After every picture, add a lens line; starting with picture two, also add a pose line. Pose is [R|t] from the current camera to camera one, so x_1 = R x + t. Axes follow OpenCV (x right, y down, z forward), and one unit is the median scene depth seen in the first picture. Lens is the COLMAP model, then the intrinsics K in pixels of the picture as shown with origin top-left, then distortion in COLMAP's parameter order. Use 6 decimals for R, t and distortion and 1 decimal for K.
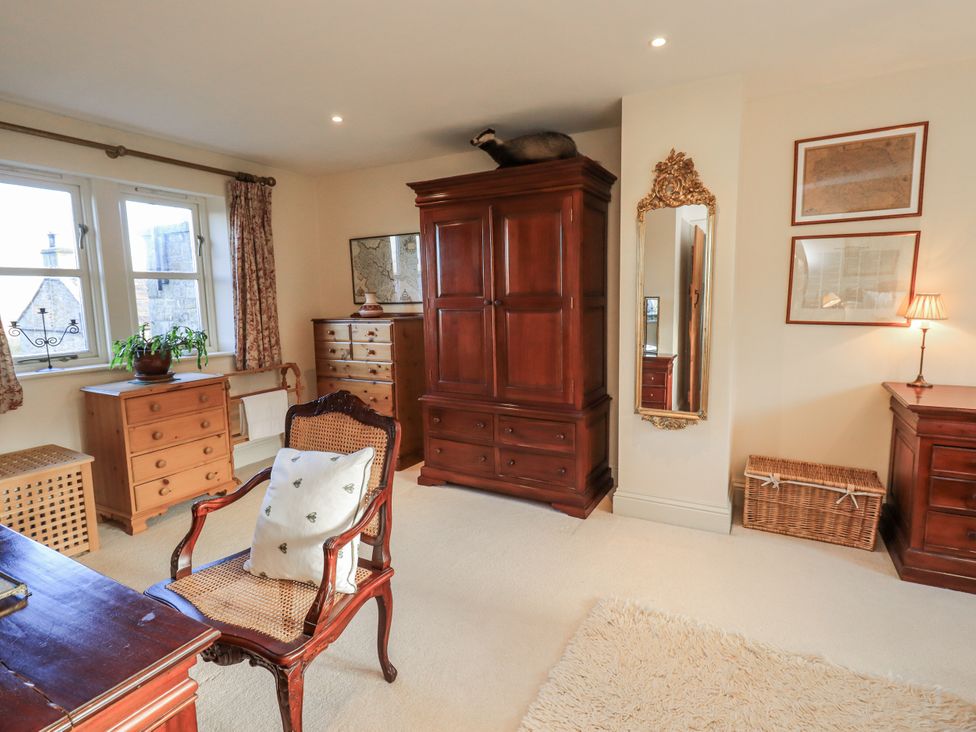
lens RADIAL K [[508.5, 0, 496.9], [0, 508.5, 359.5], [0, 0, 1]] dist [0.002002, 0.000912]
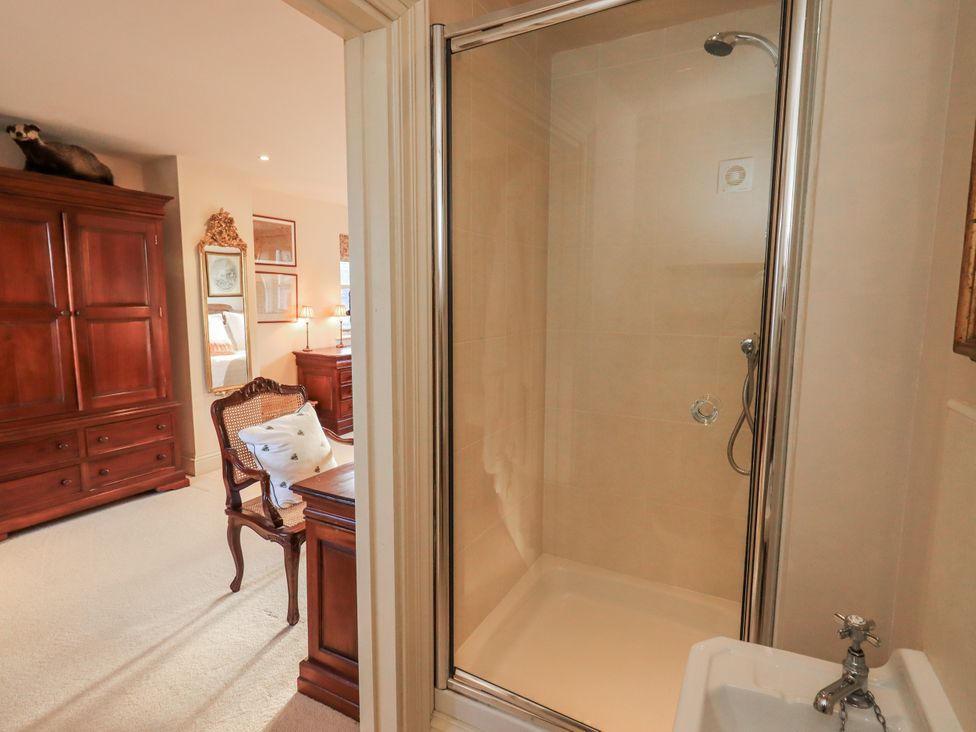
lens RADIAL K [[508.5, 0, 492.0], [0, 508.5, 362.4], [0, 0, 1]] dist [0.002002, 0.000912]
pose [[-0.003916, -0.111888, 0.993713, -0.969417], [0.111663, 0.987457, 0.111624, -0.037923], [-0.993738, 0.111398, 0.008627, 0.205016]]
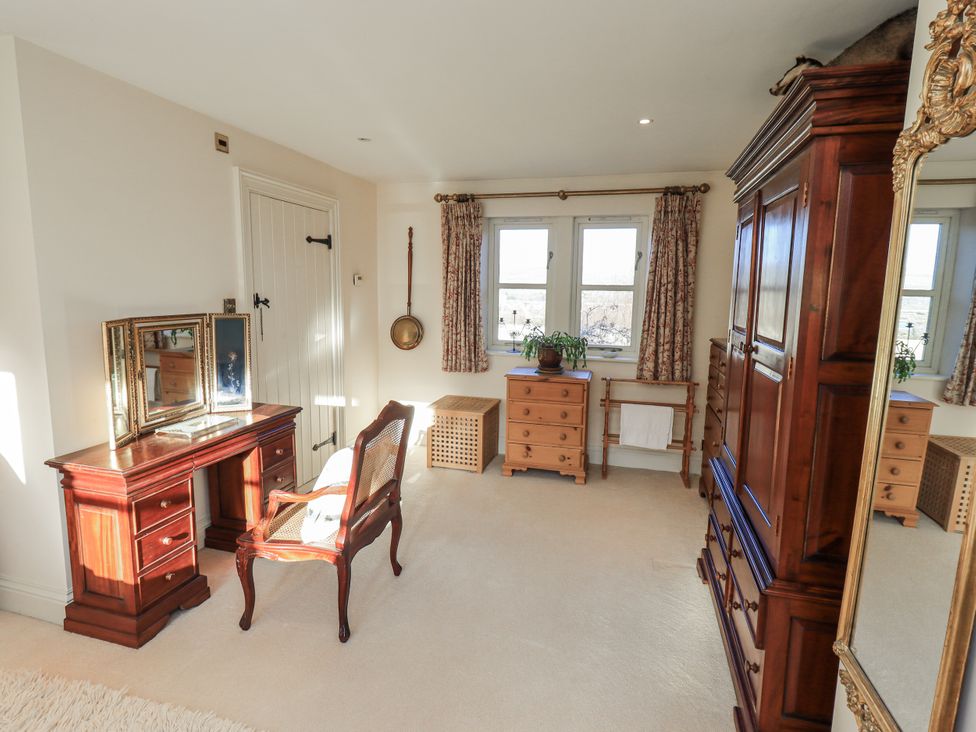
lens RADIAL K [[508.5, 0, 493.8], [0, 508.5, 360.1], [0, 0, 1]] dist [0.002002, 0.000912]
pose [[0.231347, 0.157486, -0.960040, 0.519025], [-0.143058, 0.981591, 0.126547, -0.127542], [0.962296, 0.108065, 0.249618, 0.535697]]
